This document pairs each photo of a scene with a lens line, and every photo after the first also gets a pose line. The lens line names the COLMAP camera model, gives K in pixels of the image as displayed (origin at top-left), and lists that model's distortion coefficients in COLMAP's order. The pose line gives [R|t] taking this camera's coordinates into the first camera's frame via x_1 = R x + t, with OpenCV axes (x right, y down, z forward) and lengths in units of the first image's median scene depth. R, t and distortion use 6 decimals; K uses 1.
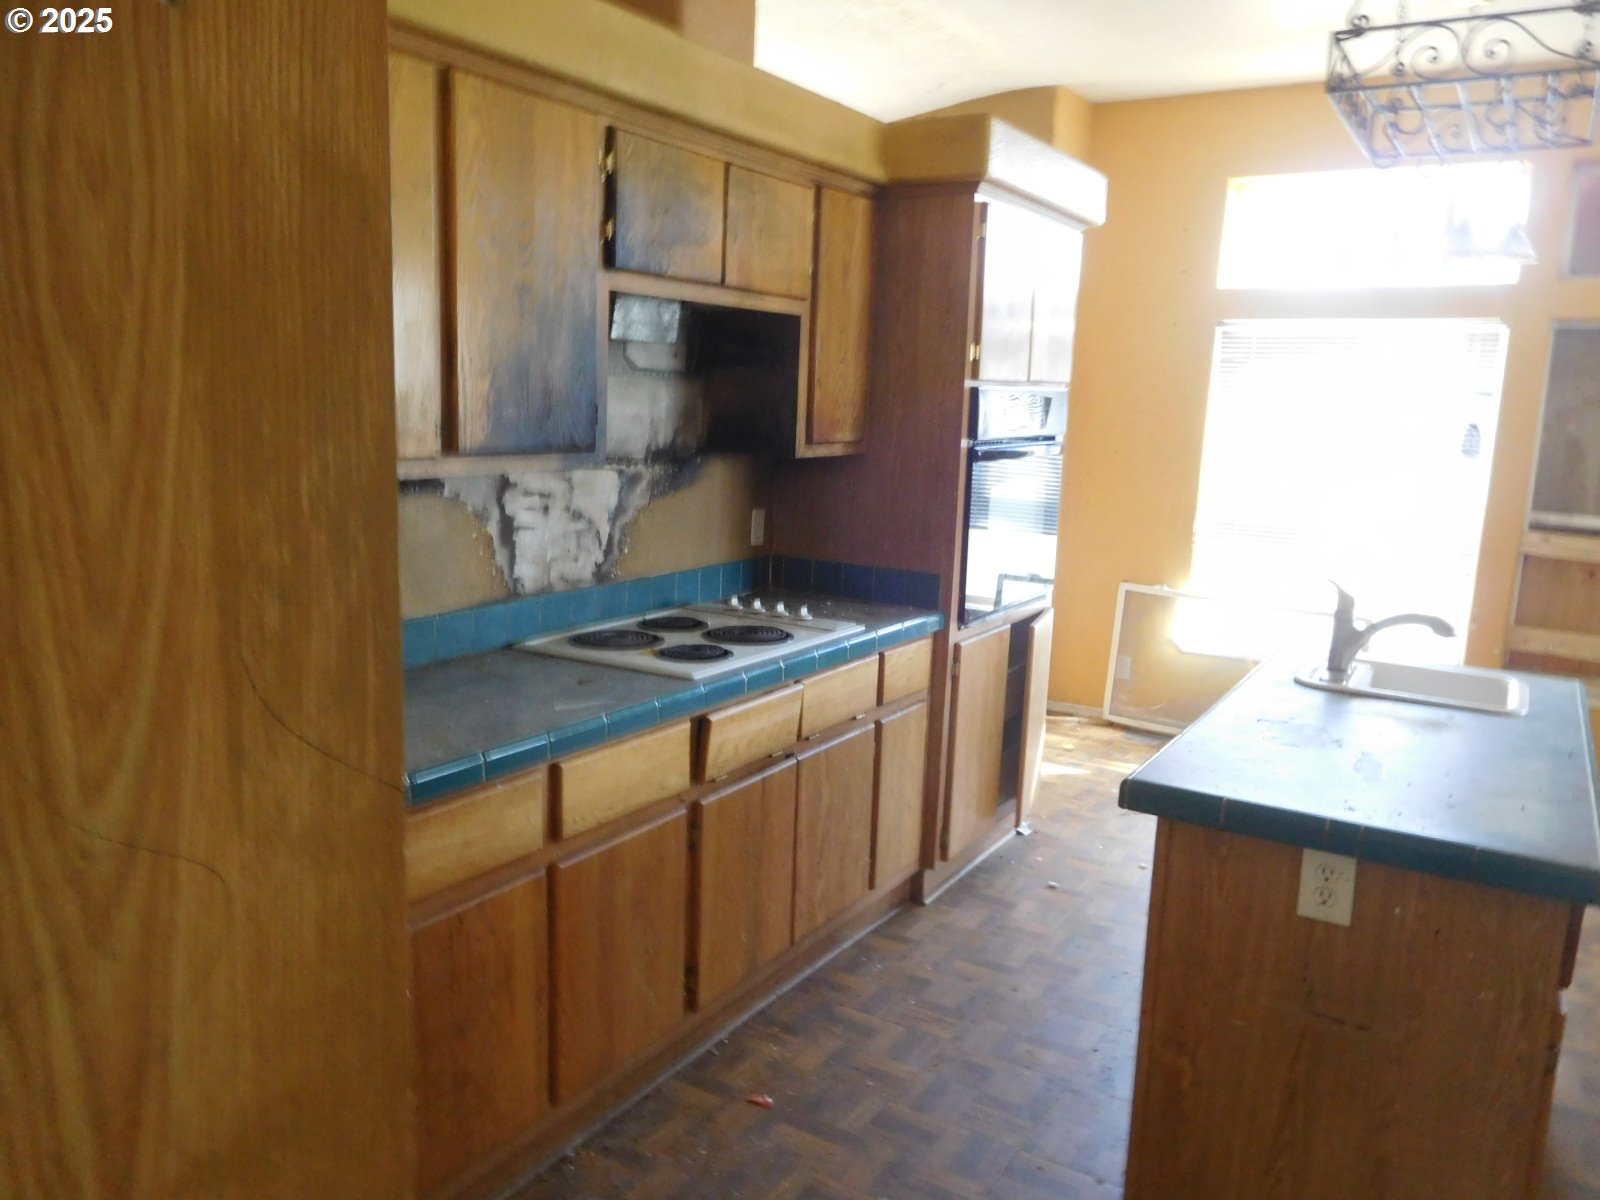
lens RADIAL K [[1224.7, 0, 801.5], [0, 1224.7, 600.2], [0, 0, 1]] dist [-0.014265, -0.001381]
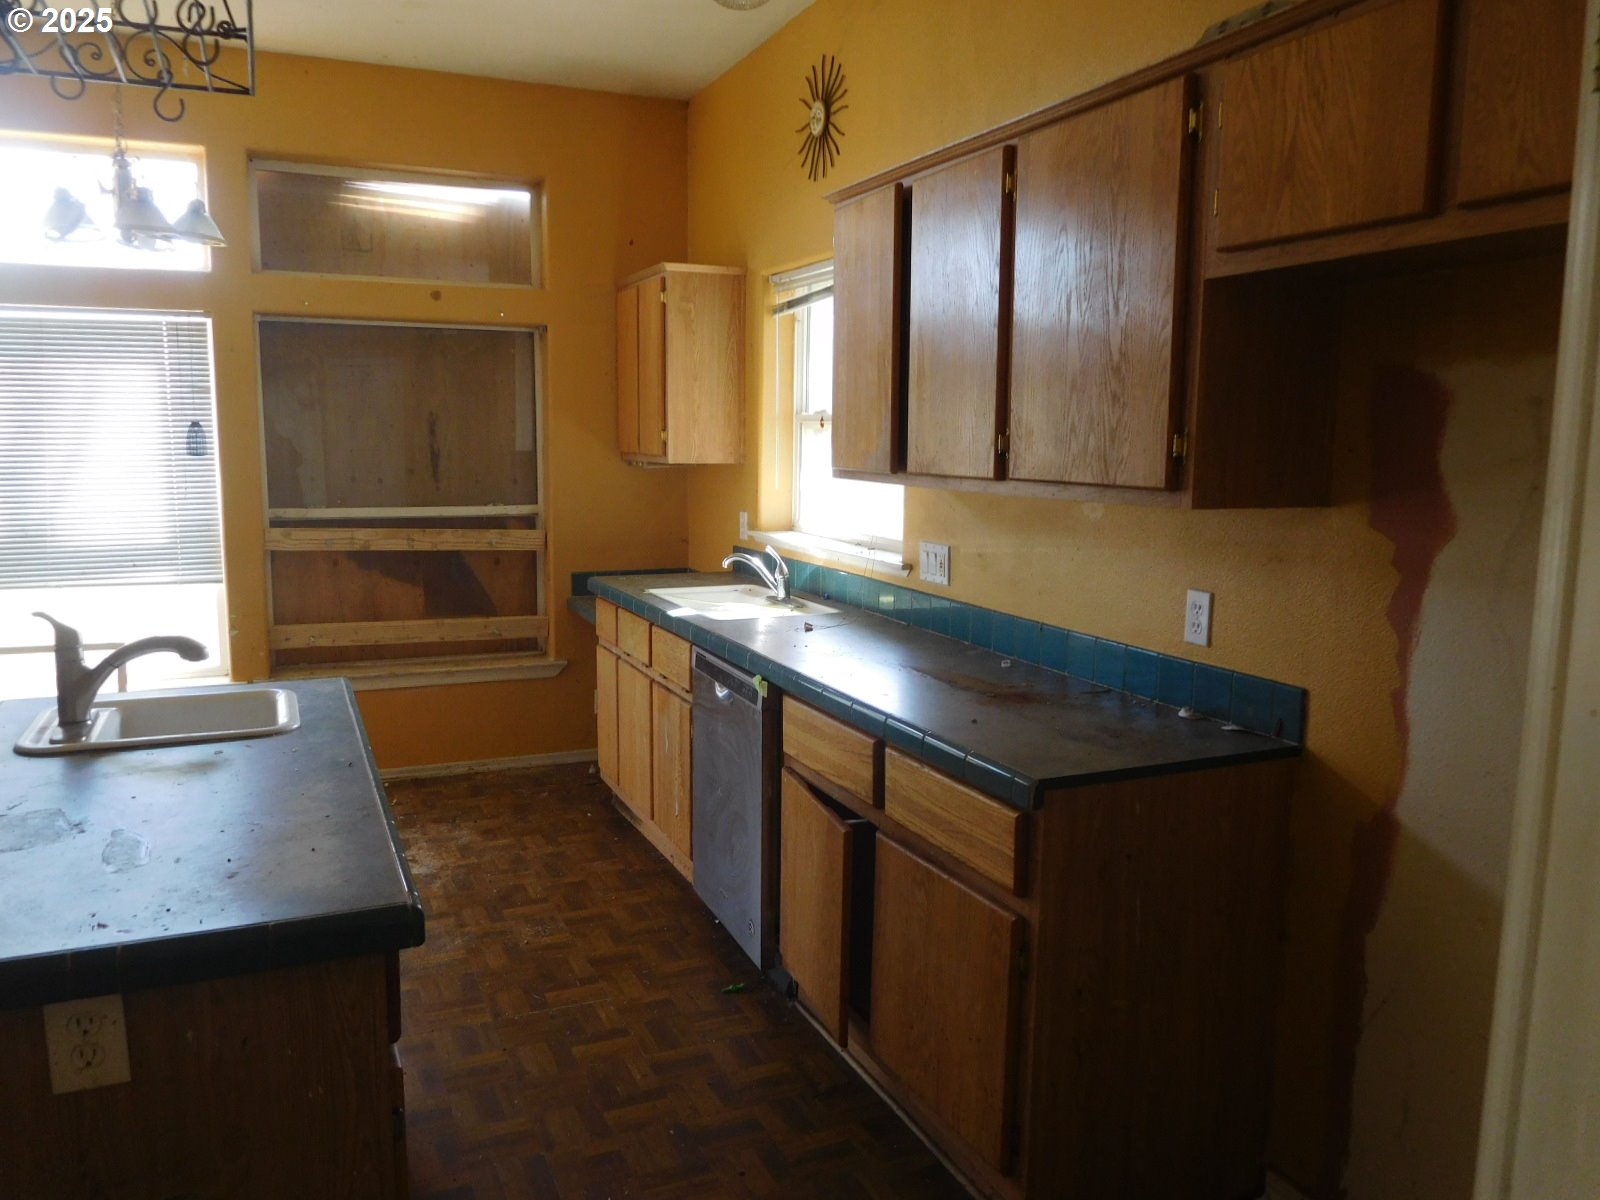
lens RADIAL K [[1174.9, 0, 806.9], [0, 1174.9, 598.7], [0, 0, 1]] dist [-0.026798, 0.002921]
pose [[0.565860, -0.145840, 0.811500, 0.085696], [0.149511, 0.986065, 0.072958, -0.005659], [-0.810832, 0.080044, 0.579780, 0.132642]]
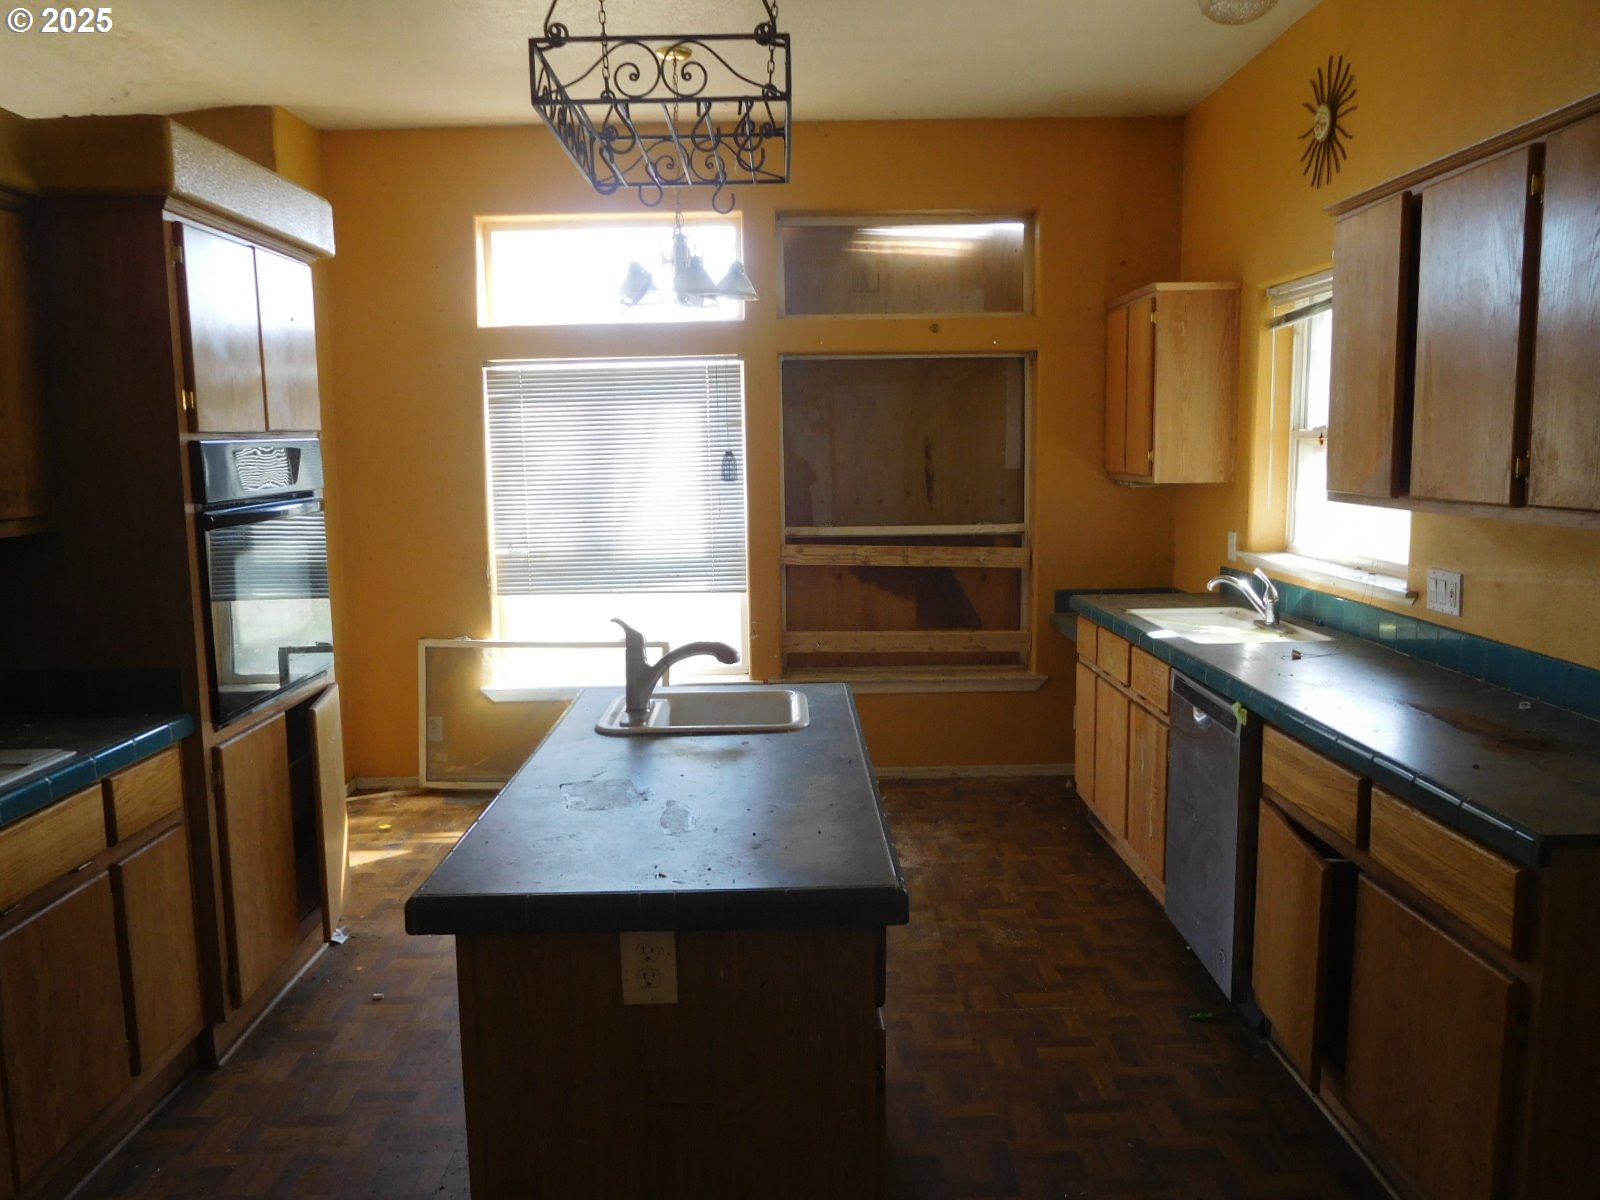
lens RADIAL K [[1188.5, 0, 825.3], [0, 1188.5, 600.3], [0, 0, 1]] dist [-0.016359, 0.004495]
pose [[0.836697, -0.119691, 0.534427, 0.056419], [0.136393, 0.990620, 0.008324, -0.013974], [-0.530410, 0.065927, 0.845174, 0.092898]]
